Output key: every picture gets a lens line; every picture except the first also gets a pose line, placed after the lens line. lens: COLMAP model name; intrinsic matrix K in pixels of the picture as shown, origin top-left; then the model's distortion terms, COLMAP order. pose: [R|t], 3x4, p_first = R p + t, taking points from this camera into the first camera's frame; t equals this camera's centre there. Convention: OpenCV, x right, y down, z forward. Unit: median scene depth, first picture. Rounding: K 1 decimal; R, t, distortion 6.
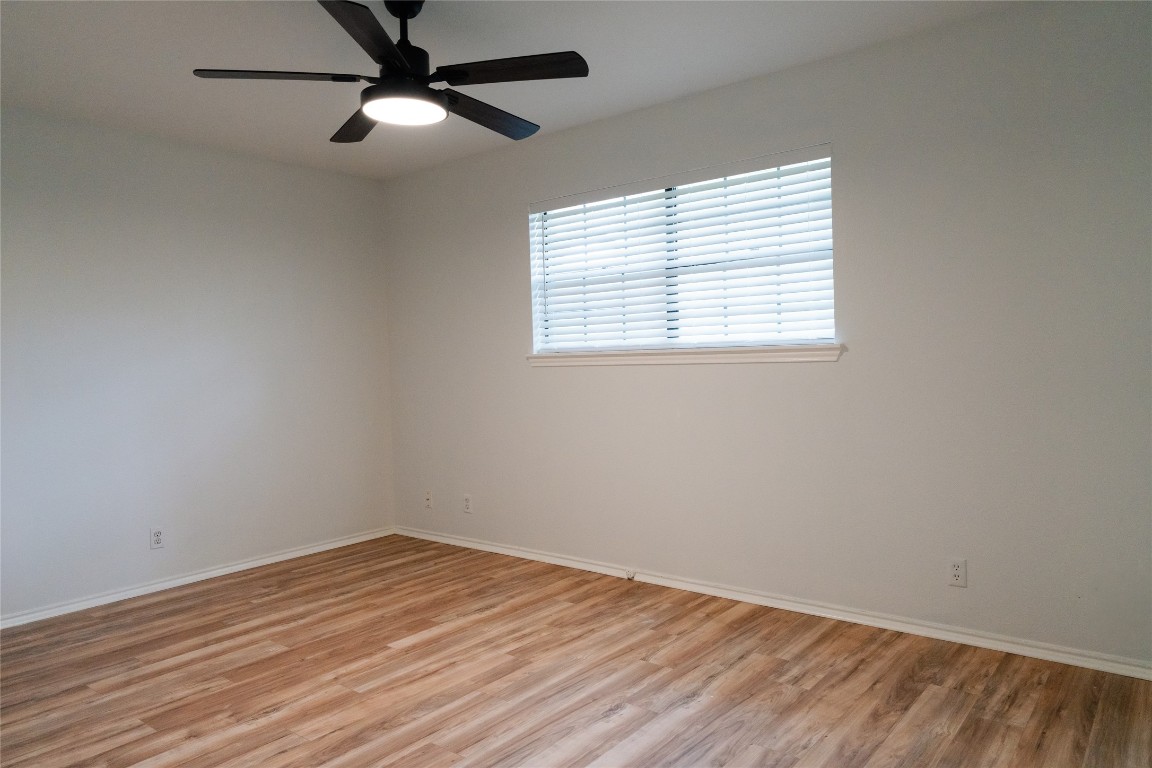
lens RADIAL K [[772.5, 0, 576.0], [0, 772.5, 384.0], [0, 0, 1]] dist [-0.000404, 0.002900]
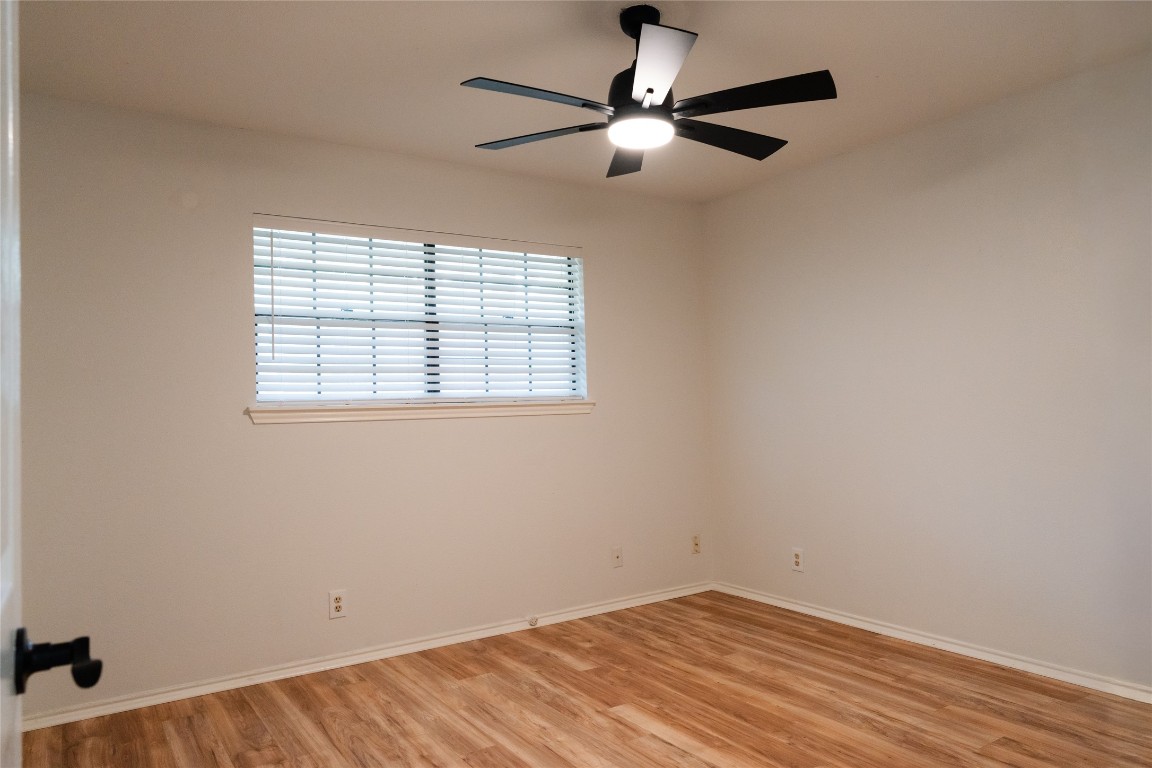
lens RADIAL K [[772.5, 0, 576.0], [0, 772.5, 384.0], [0, 0, 1]] dist [-0.000404, 0.002900]
pose [[0.315613, 0.048705, 0.947637, -0.753647], [0.051029, 0.996365, -0.068205, 0.007055], [-0.947515, 0.069883, 0.311981, 0.520994]]
